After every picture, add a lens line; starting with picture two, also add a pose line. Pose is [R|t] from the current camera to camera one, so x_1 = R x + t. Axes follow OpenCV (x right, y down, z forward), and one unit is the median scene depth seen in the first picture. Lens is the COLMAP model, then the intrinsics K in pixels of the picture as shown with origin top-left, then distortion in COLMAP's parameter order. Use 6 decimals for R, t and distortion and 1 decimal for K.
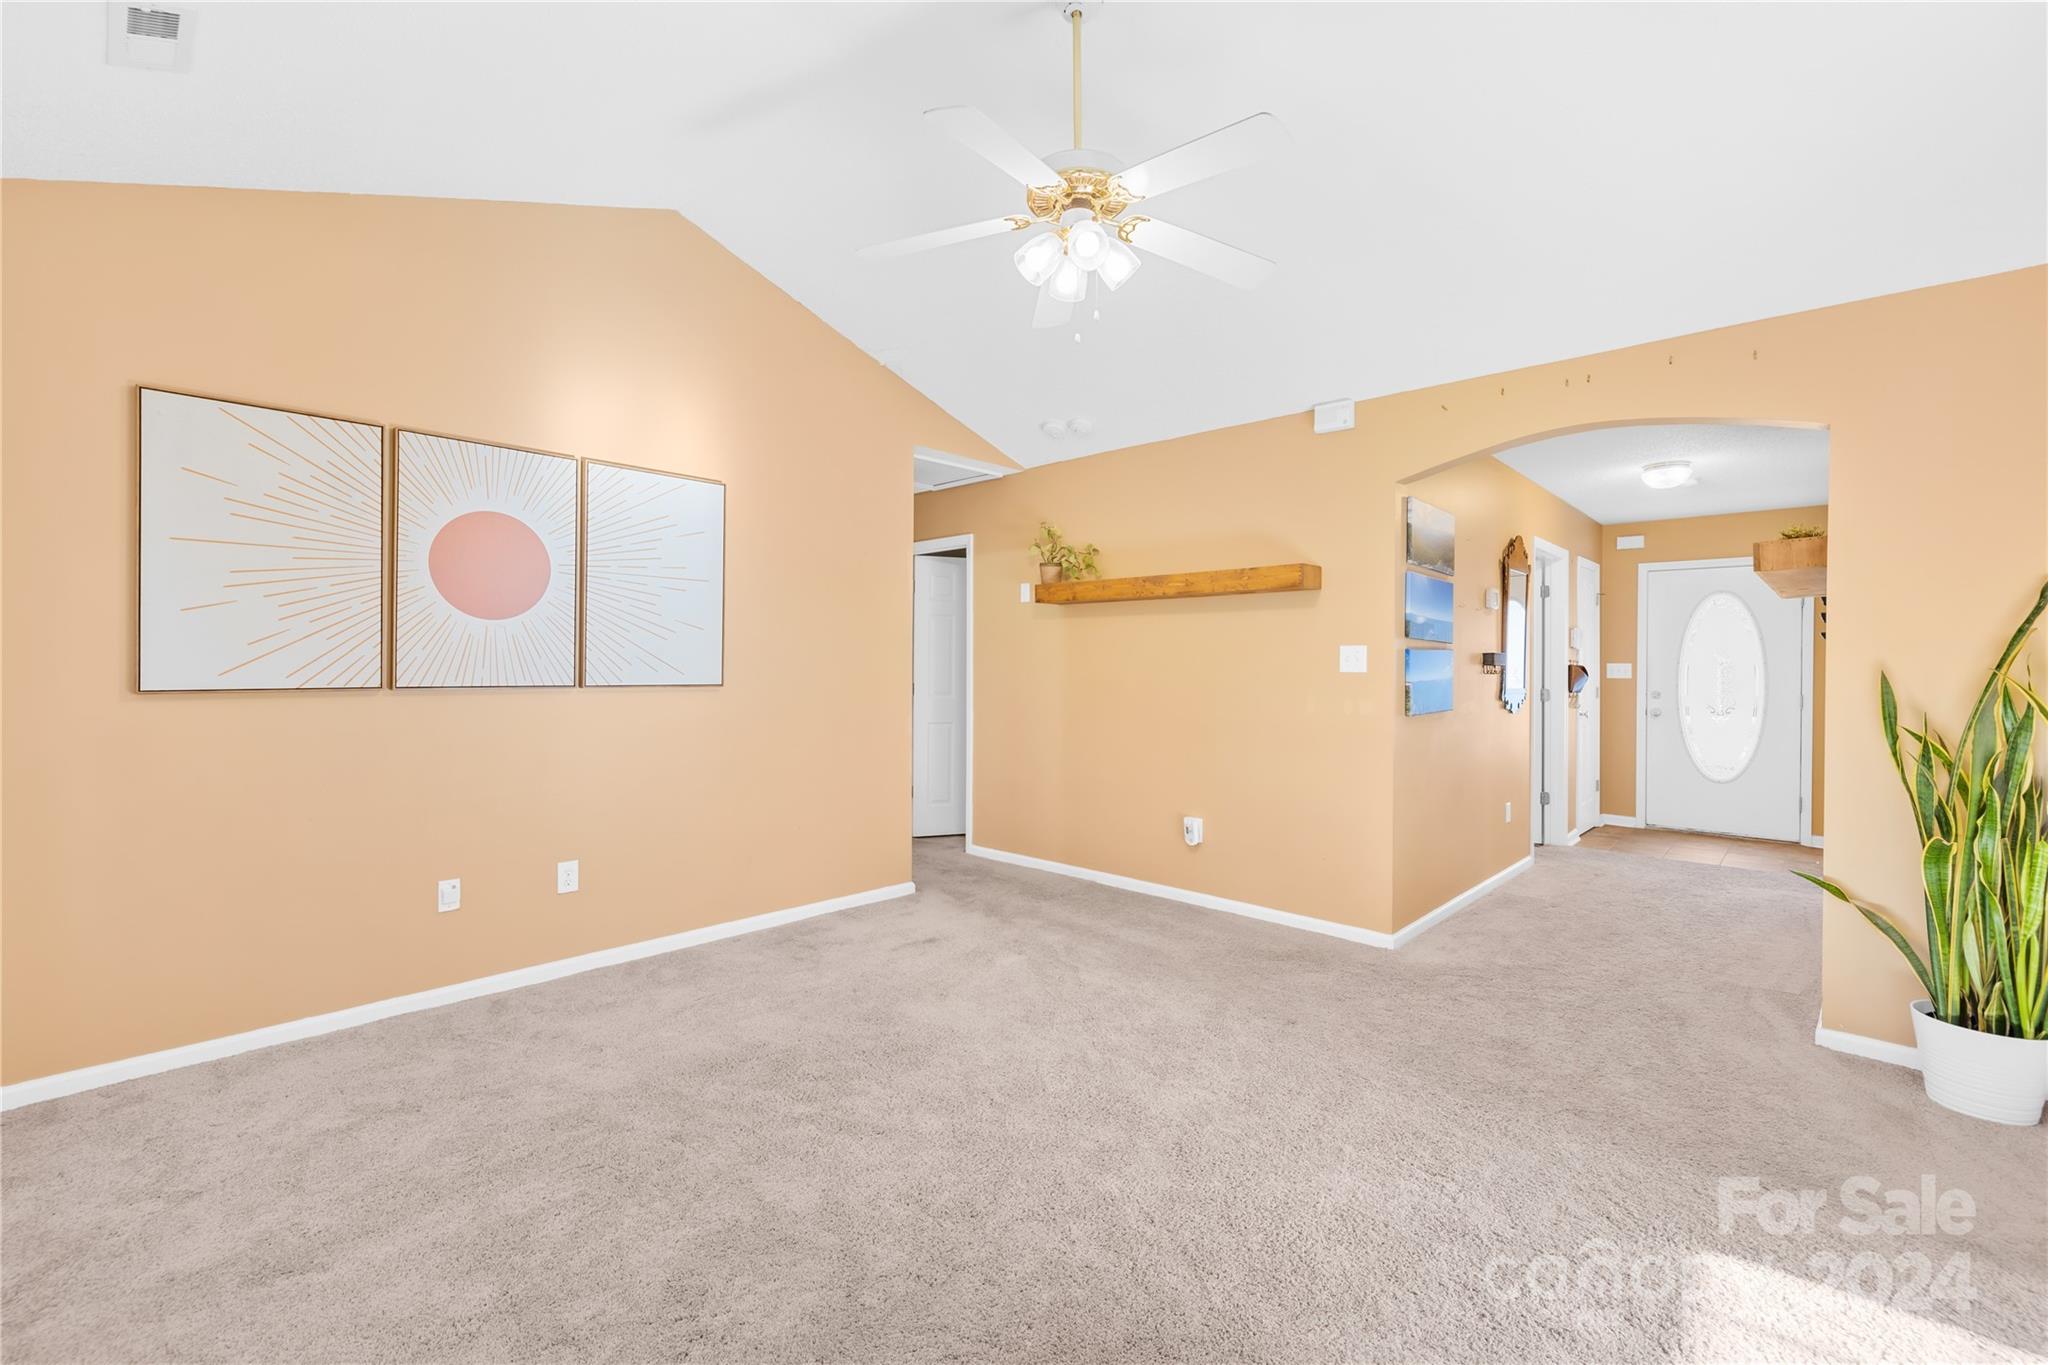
lens RADIAL K [[858.3, 0, 1006.8], [0, 858.3, 675.2], [0, 0, 1]] dist [0.000667, 0.000479]
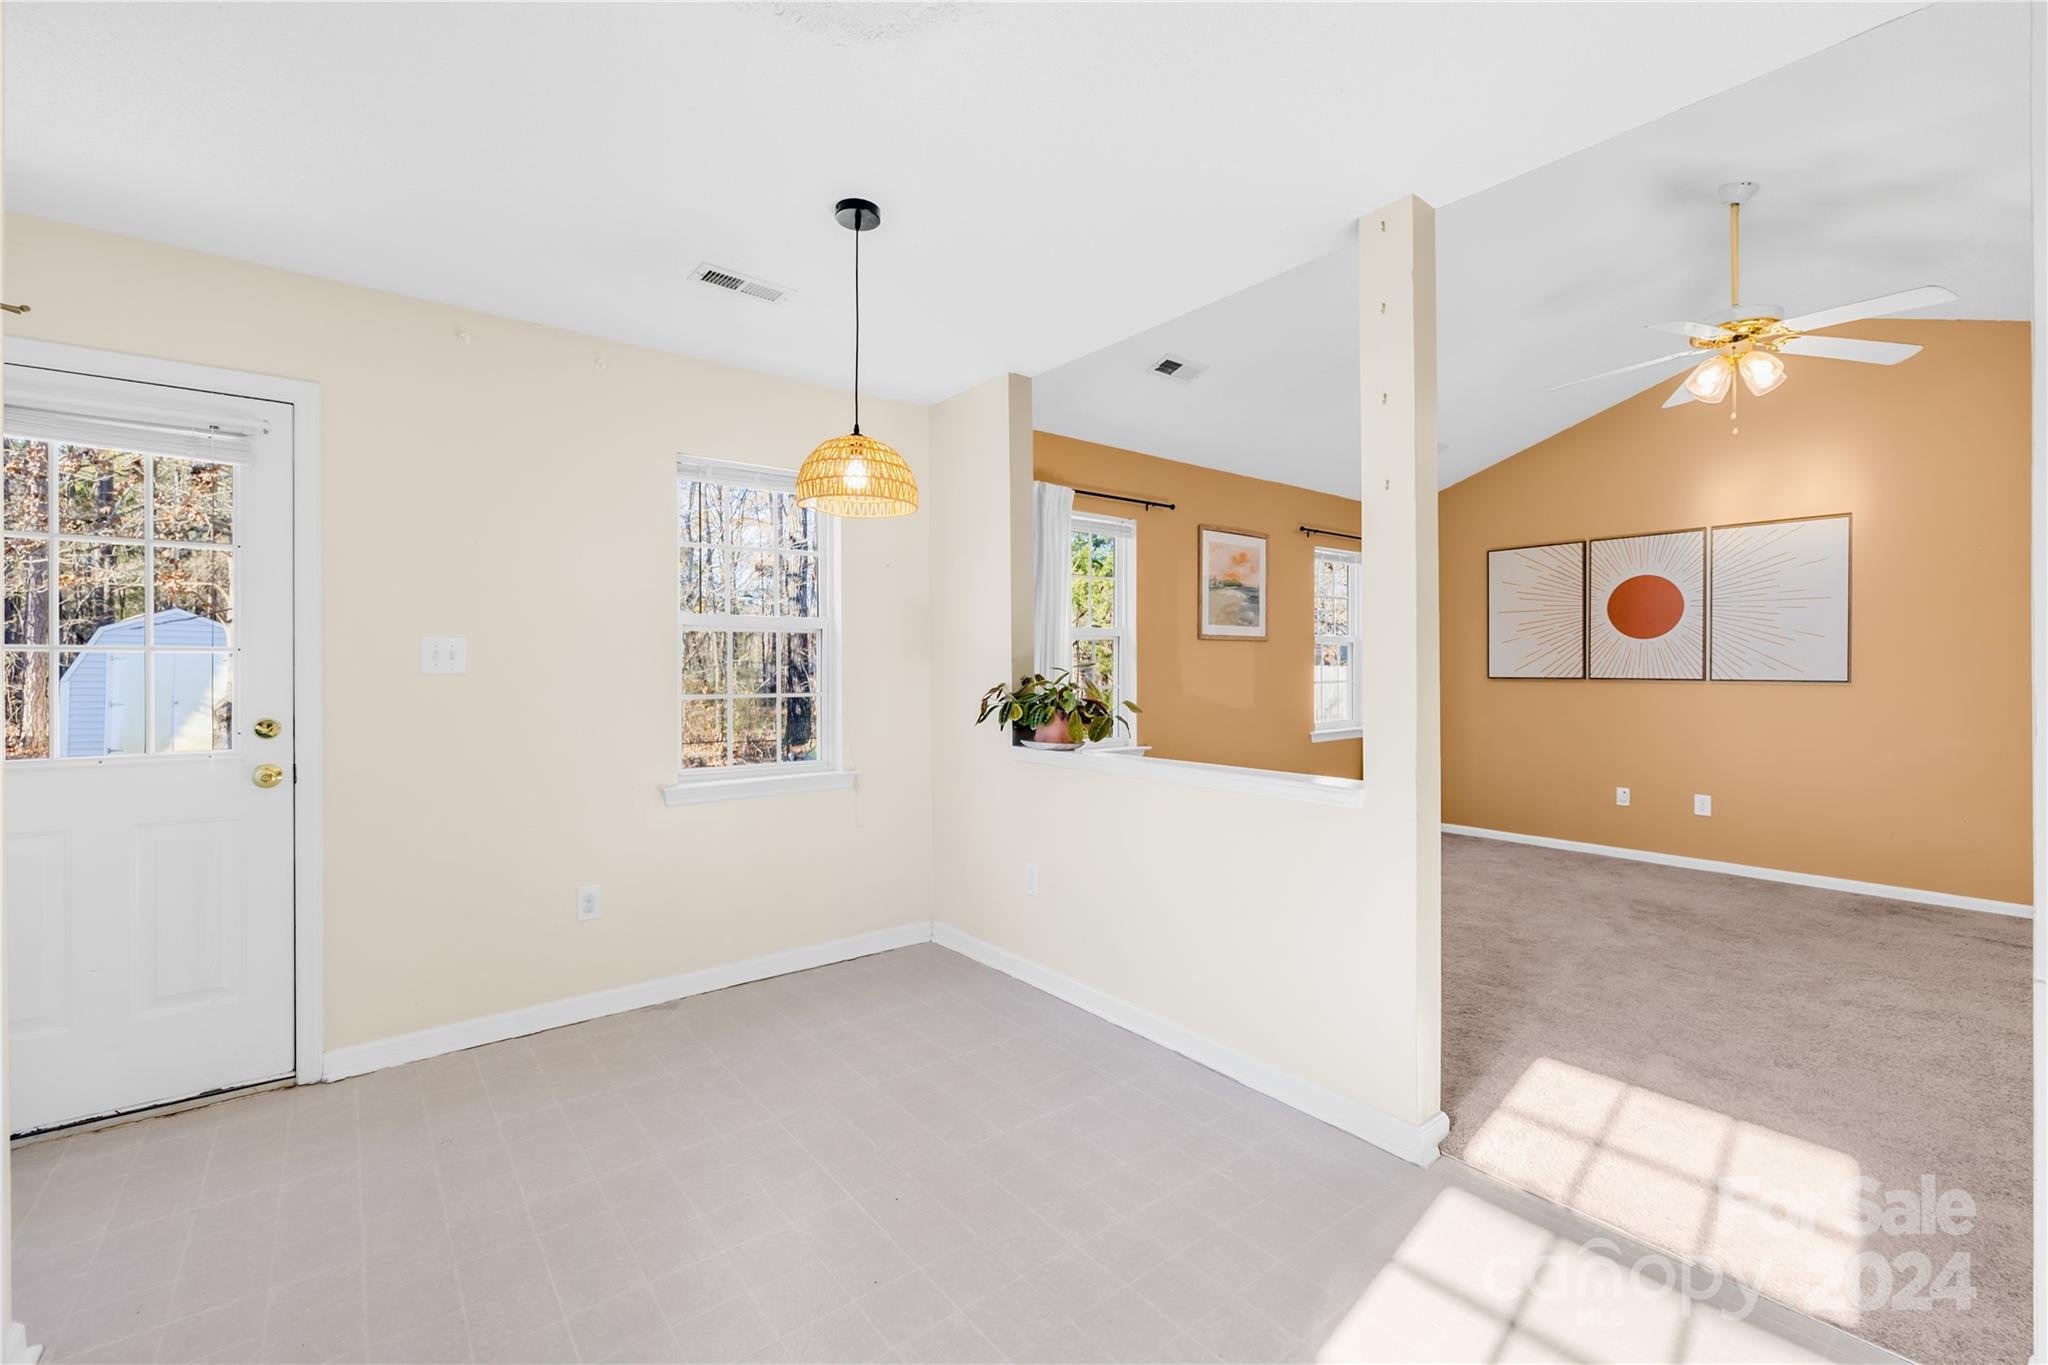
lens RADIAL K [[858.3, 0, 1006.8], [0, 858.3, 675.2], [0, 0, 1]] dist [0.000667, 0.000479]
pose [[-0.150067, 0.014452, -0.988570, 1.282804], [-0.000066, 0.999893, 0.014627, -0.018469], [0.988676, 0.002261, -0.150050, 0.014657]]
